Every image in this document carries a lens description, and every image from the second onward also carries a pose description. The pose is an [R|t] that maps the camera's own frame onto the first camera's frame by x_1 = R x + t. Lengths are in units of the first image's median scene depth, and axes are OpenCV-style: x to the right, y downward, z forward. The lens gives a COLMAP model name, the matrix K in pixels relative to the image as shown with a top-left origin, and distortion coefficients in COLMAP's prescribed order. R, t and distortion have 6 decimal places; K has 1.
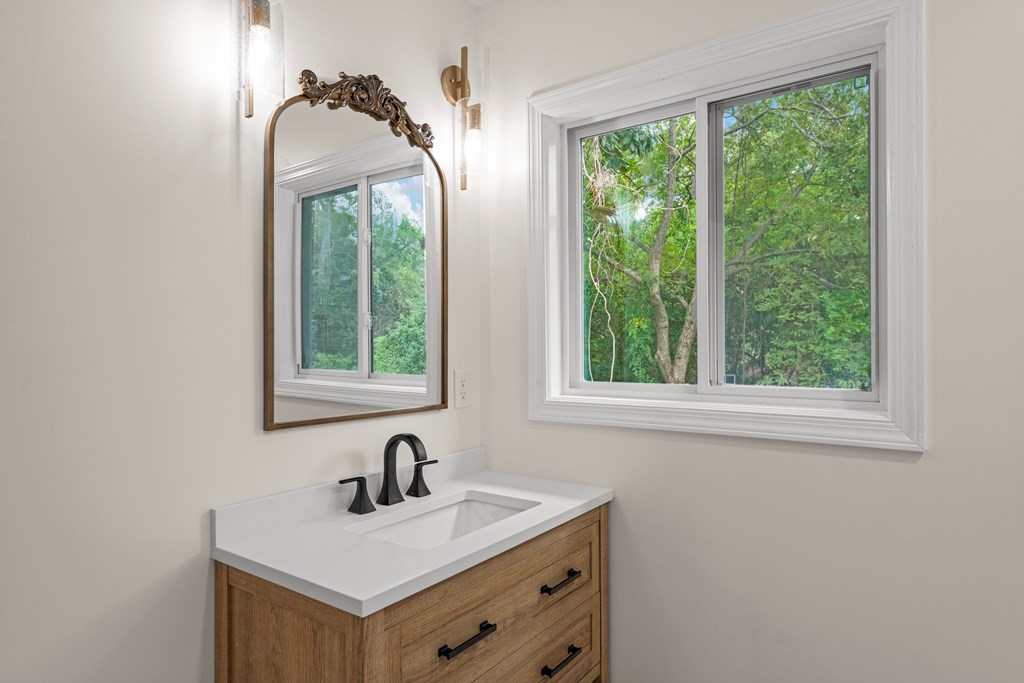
lens RADIAL K [[600.1, 0, 512.0], [0, 600.1, 341.5], [0, 0, 1]] dist [0.002600, 0.000538]
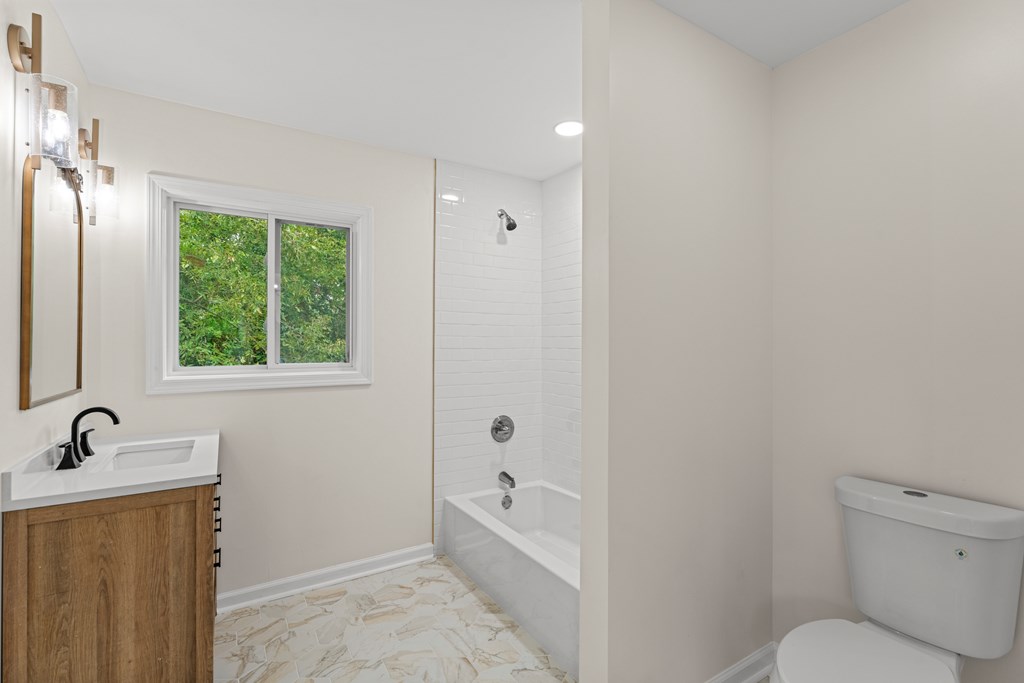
lens RADIAL K [[434.6, 0, 514.5], [0, 434.6, 343.7], [0, 0, 1]] dist [0.000309, 0.000342]
pose [[0.369098, 0.003227, 0.929385, -0.691766], [-0.007275, 0.999973, -0.000583, 0.001209], [-0.929362, -0.006546, 0.369111, -0.238348]]
